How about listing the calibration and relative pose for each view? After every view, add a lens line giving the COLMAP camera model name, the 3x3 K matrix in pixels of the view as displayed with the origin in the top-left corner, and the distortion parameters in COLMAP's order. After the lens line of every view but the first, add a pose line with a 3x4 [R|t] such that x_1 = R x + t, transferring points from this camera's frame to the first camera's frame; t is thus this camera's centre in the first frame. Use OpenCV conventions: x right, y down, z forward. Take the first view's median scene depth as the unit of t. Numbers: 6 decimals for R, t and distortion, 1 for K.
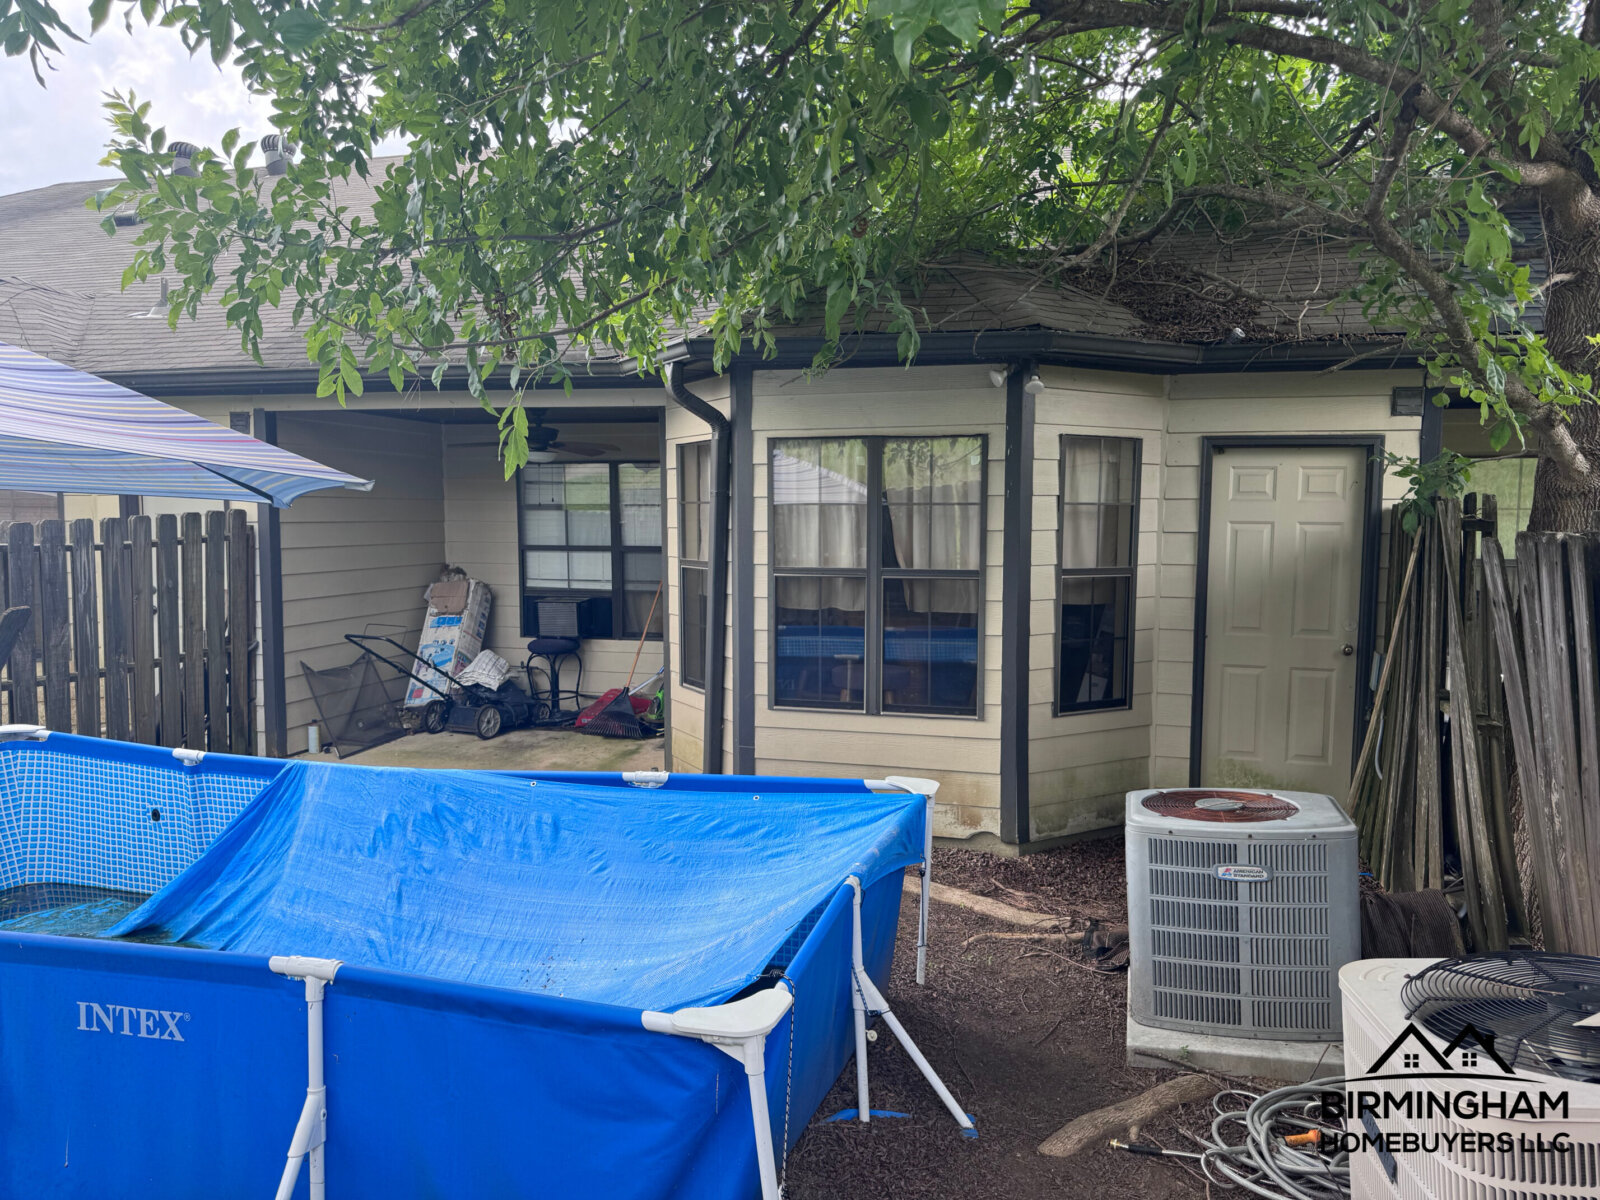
lens RADIAL K [[1148.2, 0, 813.6], [0, 1148.2, 588.5], [0, 0, 1]] dist [0.039893, -0.012526]
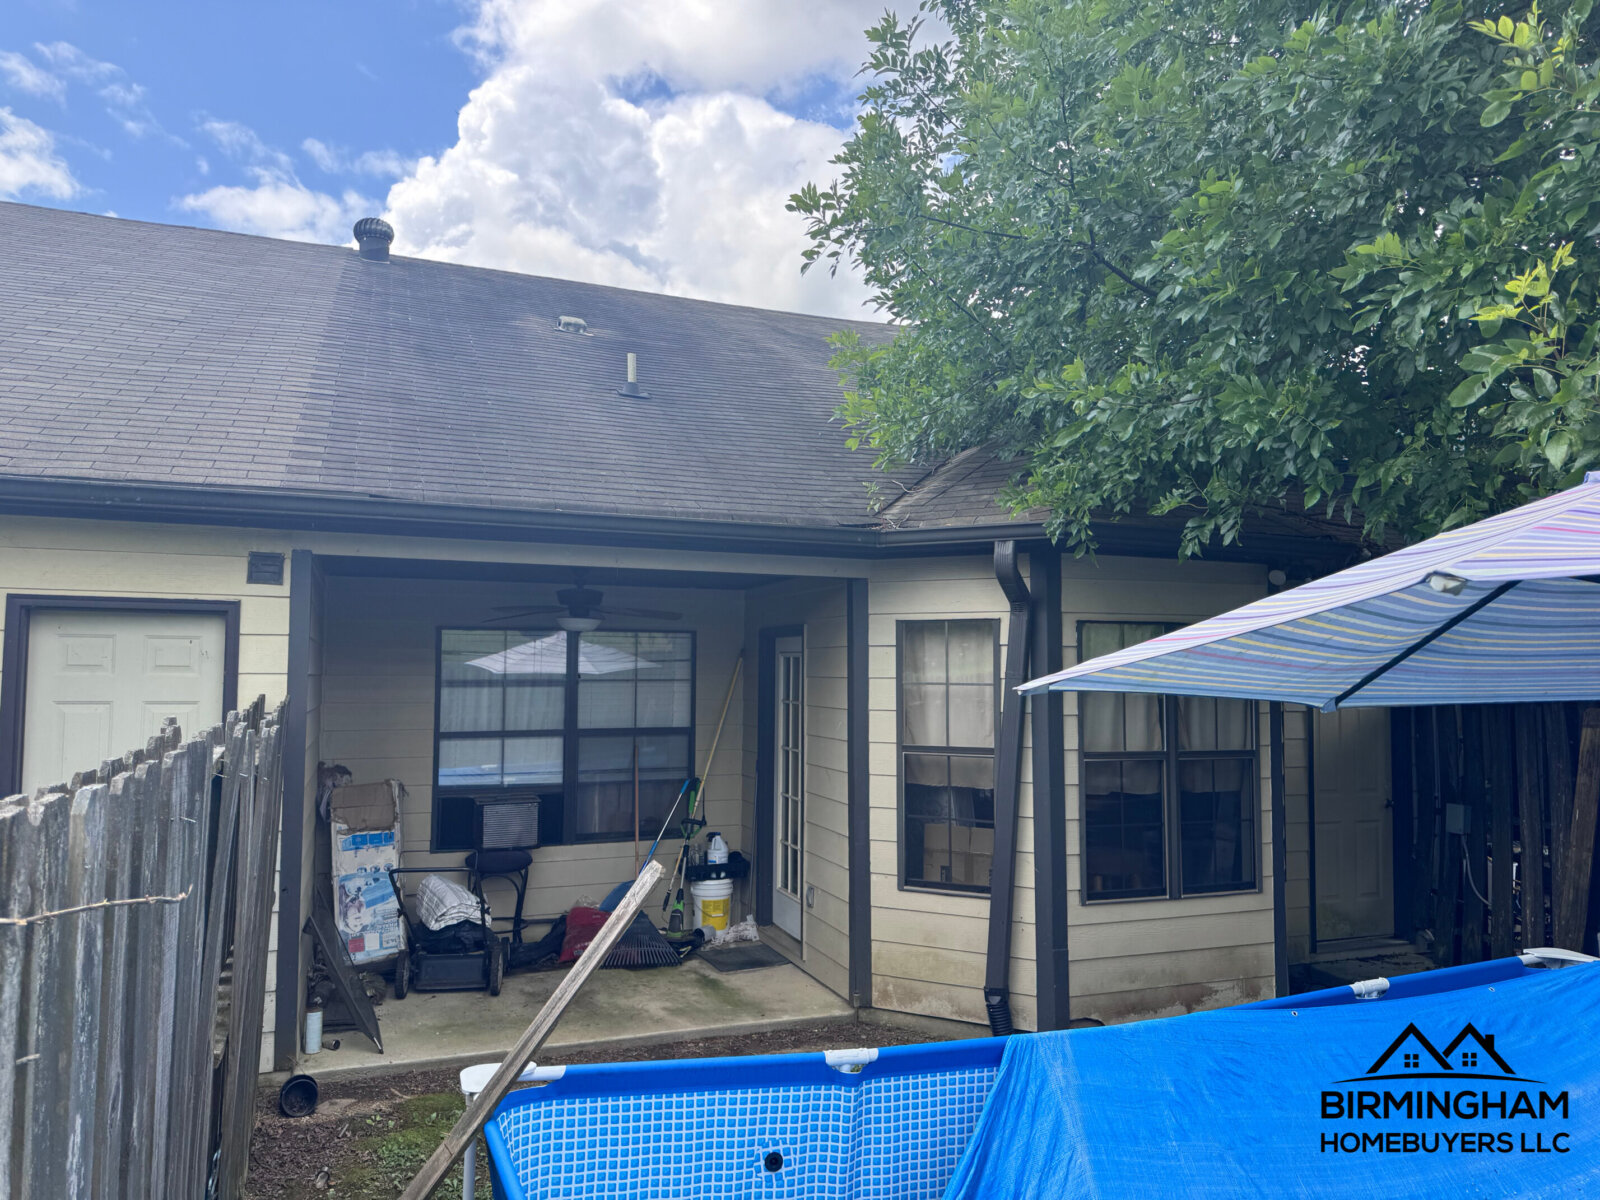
lens RADIAL K [[1148.2, 0, 807.5], [0, 1148.2, 598.4], [0, 0, 1]] dist [0.039893, -0.012526]
pose [[0.818794, 0.038238, 0.572813, -0.683412], [0.035946, 0.992407, -0.117631, -0.036549], [-0.572961, 0.116905, 0.811202, 0.290405]]
